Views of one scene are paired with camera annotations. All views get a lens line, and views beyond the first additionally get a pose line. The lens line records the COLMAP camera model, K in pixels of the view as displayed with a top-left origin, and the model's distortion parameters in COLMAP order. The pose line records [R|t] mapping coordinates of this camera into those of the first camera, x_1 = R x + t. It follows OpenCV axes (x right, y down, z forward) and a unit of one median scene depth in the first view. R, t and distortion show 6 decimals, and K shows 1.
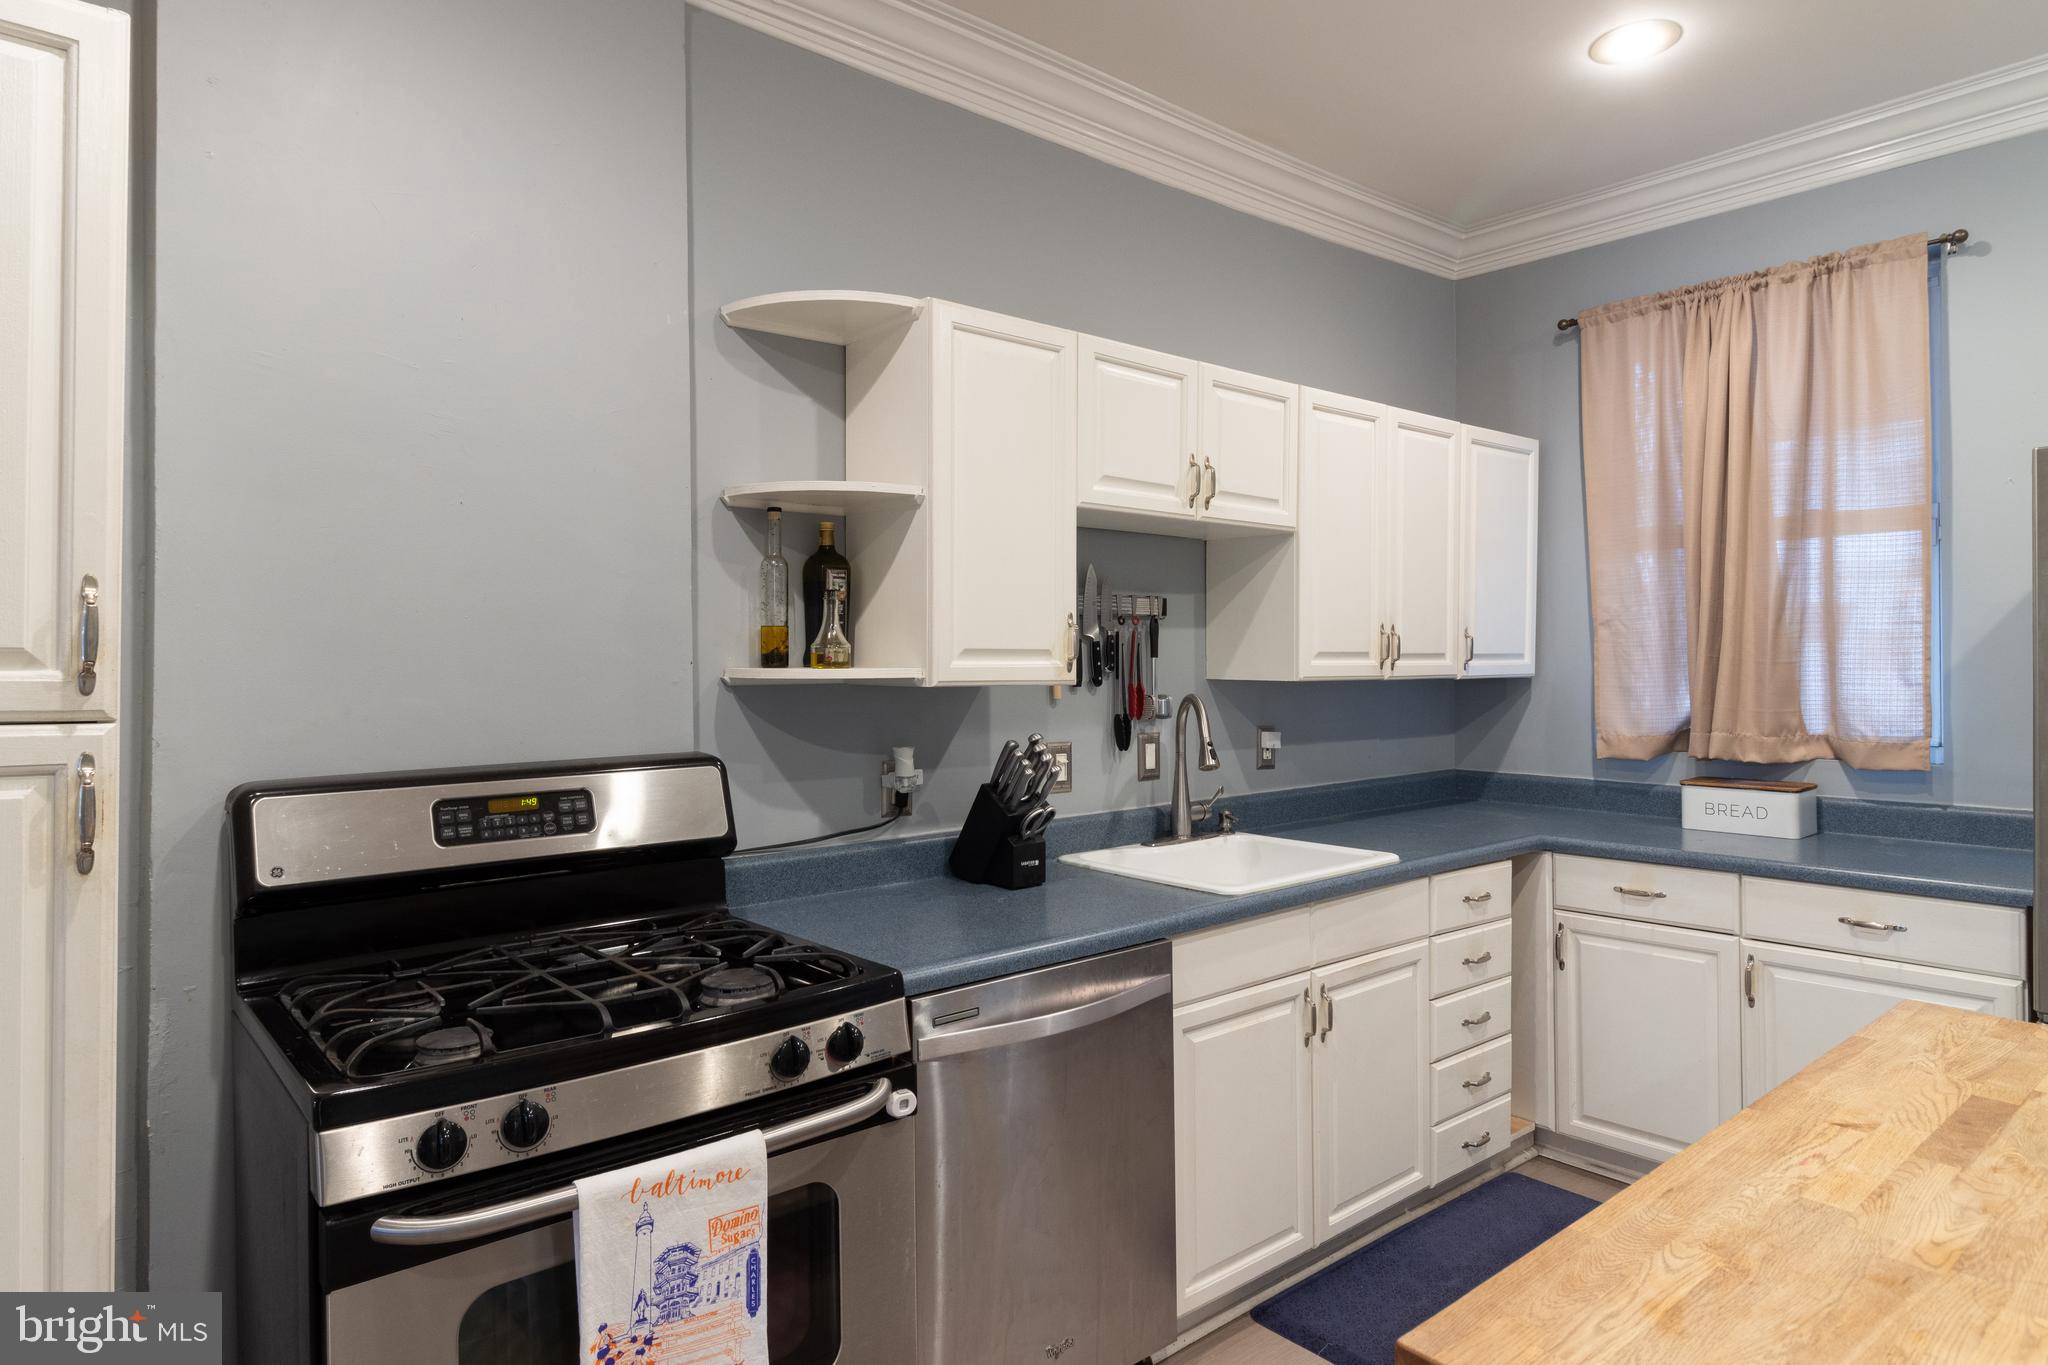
lens RADIAL K [[1197.5, 0, 1022.4], [0, 1197.5, 662.8], [0, 0, 1]] dist [0.000892, 0.000126]
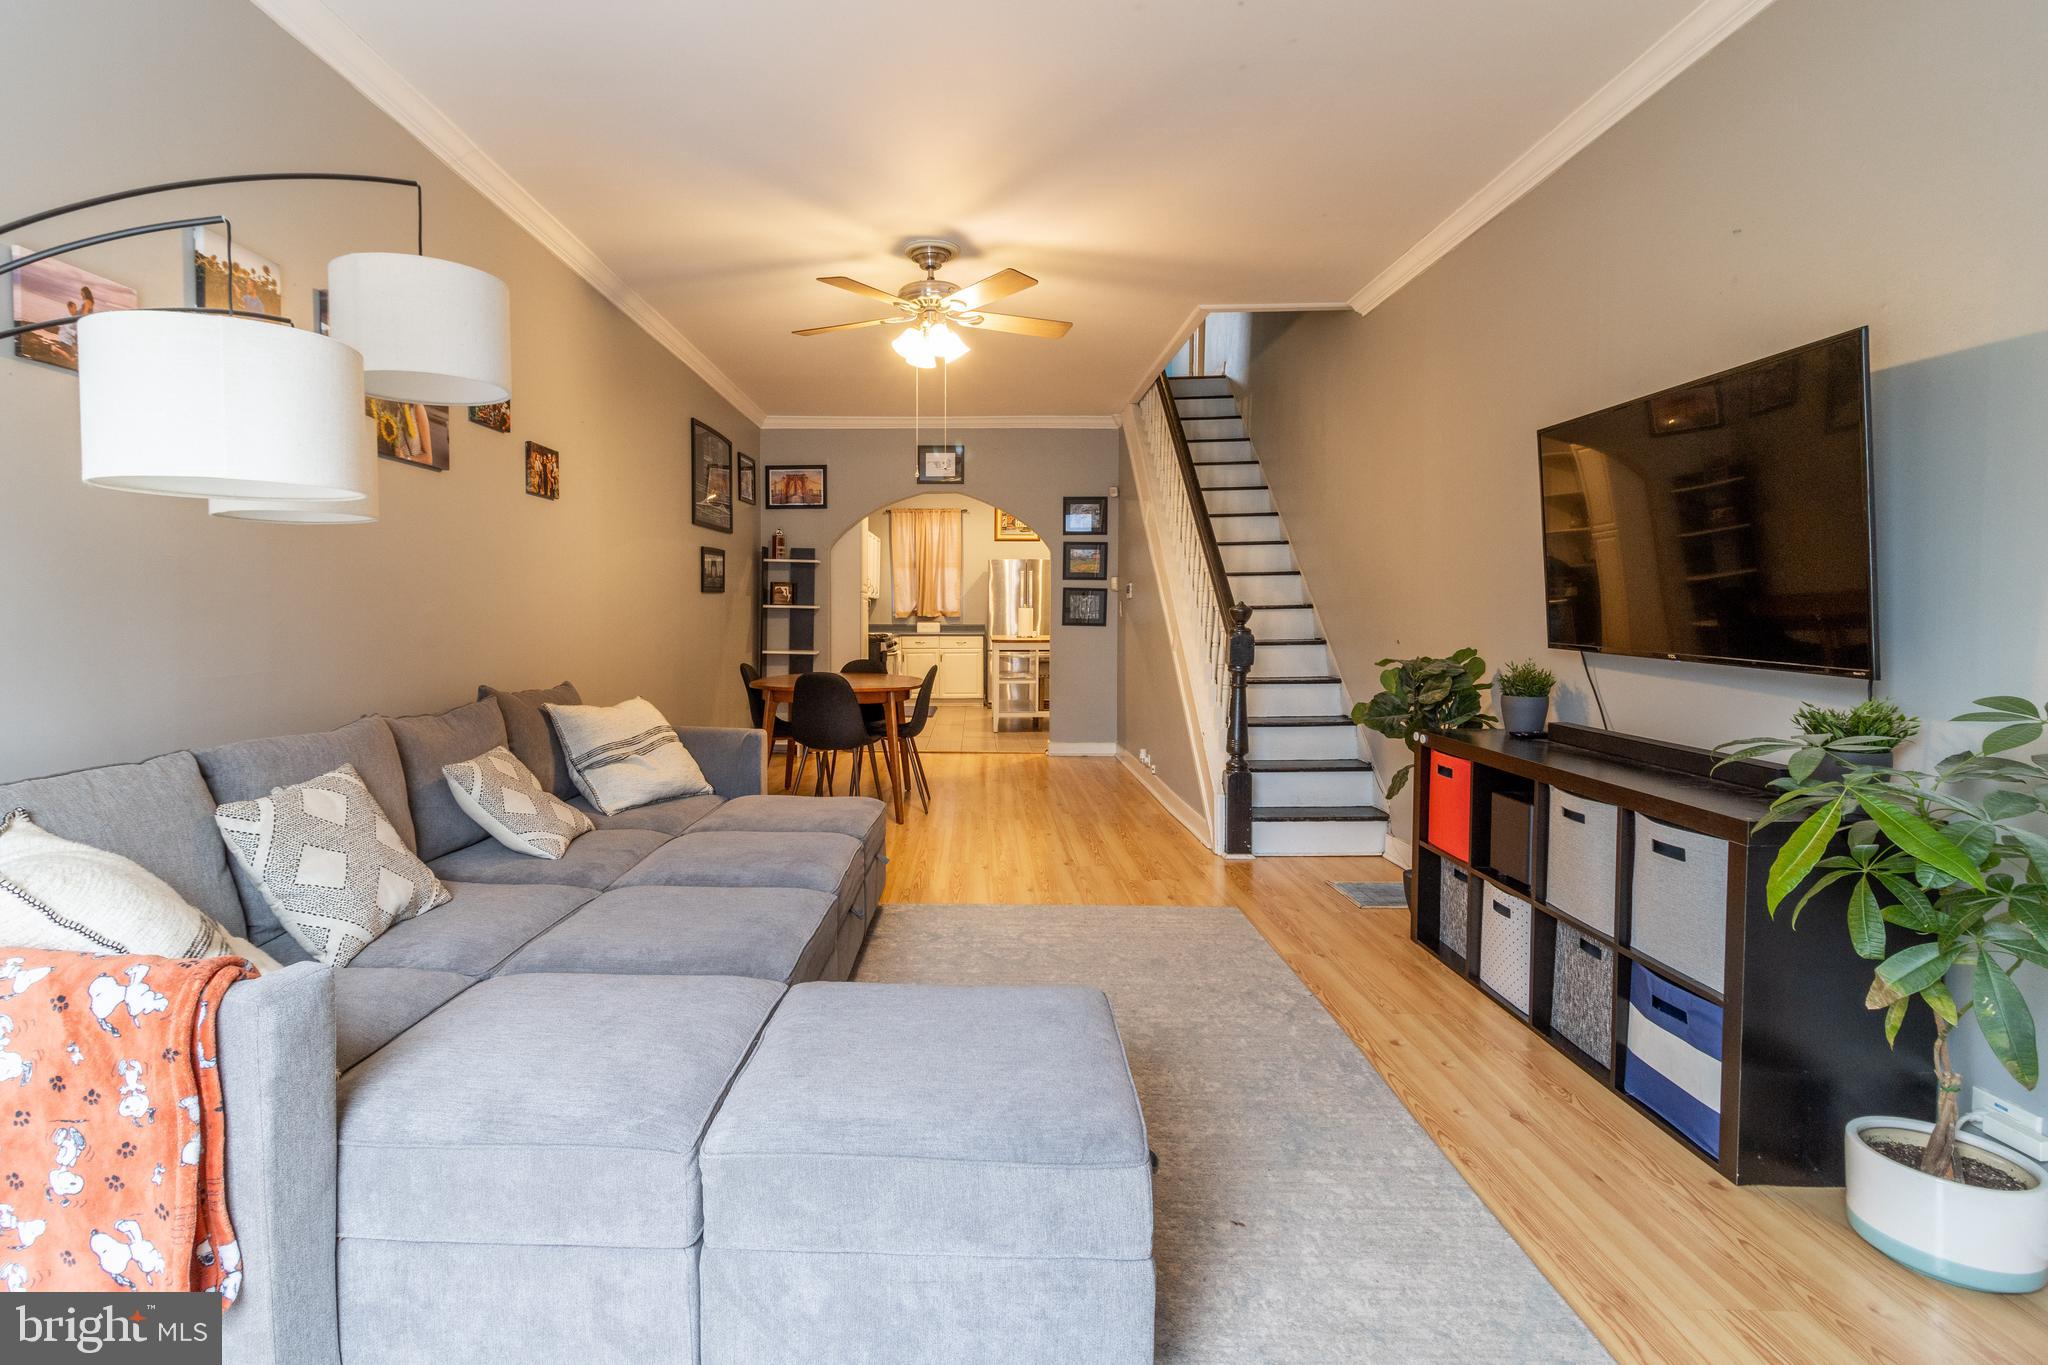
lens RADIAL K [[977.3, 0, 949.9], [0, 977.3, 646.8], [0, 0, 1]] dist [0.000774, 0.000055]
pose [[0.669379, -0.023025, 0.742564, -2.444931], [-0.001652, 0.999471, 0.032480, 0.088369], [-0.742919, -0.022968, 0.668987, -1.797196]]
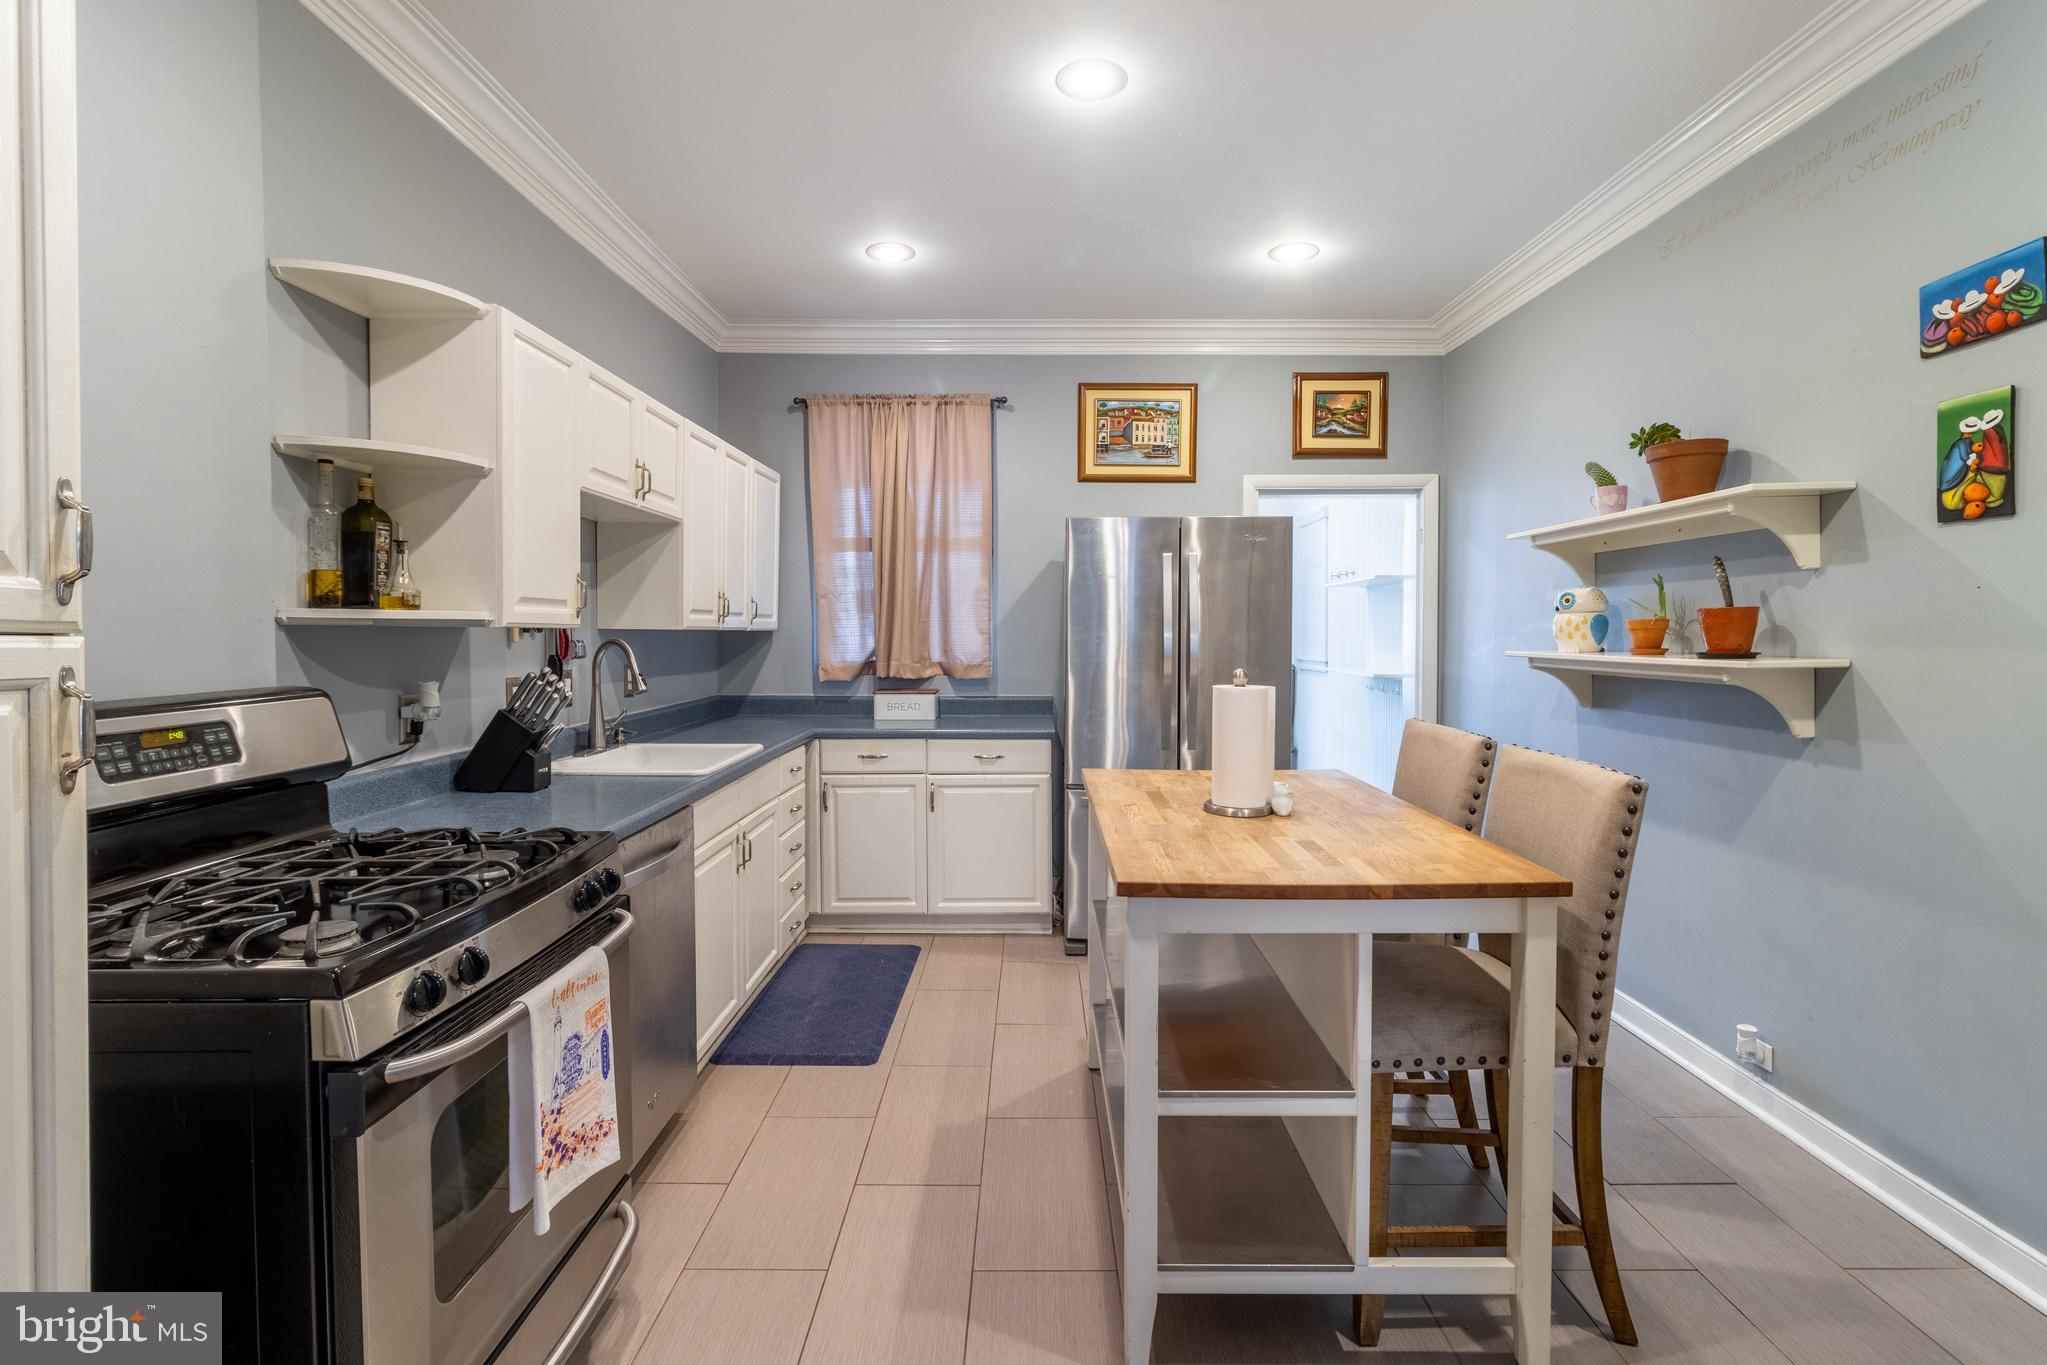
lens RADIAL K [[949.7, 0, 1024.9], [0, 949.7, 653.7], [0, 0, 1]] dist [0.001221, 0.000072]
pose [[0.652654, -0.013722, 0.757532, -0.376292], [-0.003114, 0.999779, 0.020793, 0.020819], [-0.757650, -0.015930, 0.652467, -0.028586]]
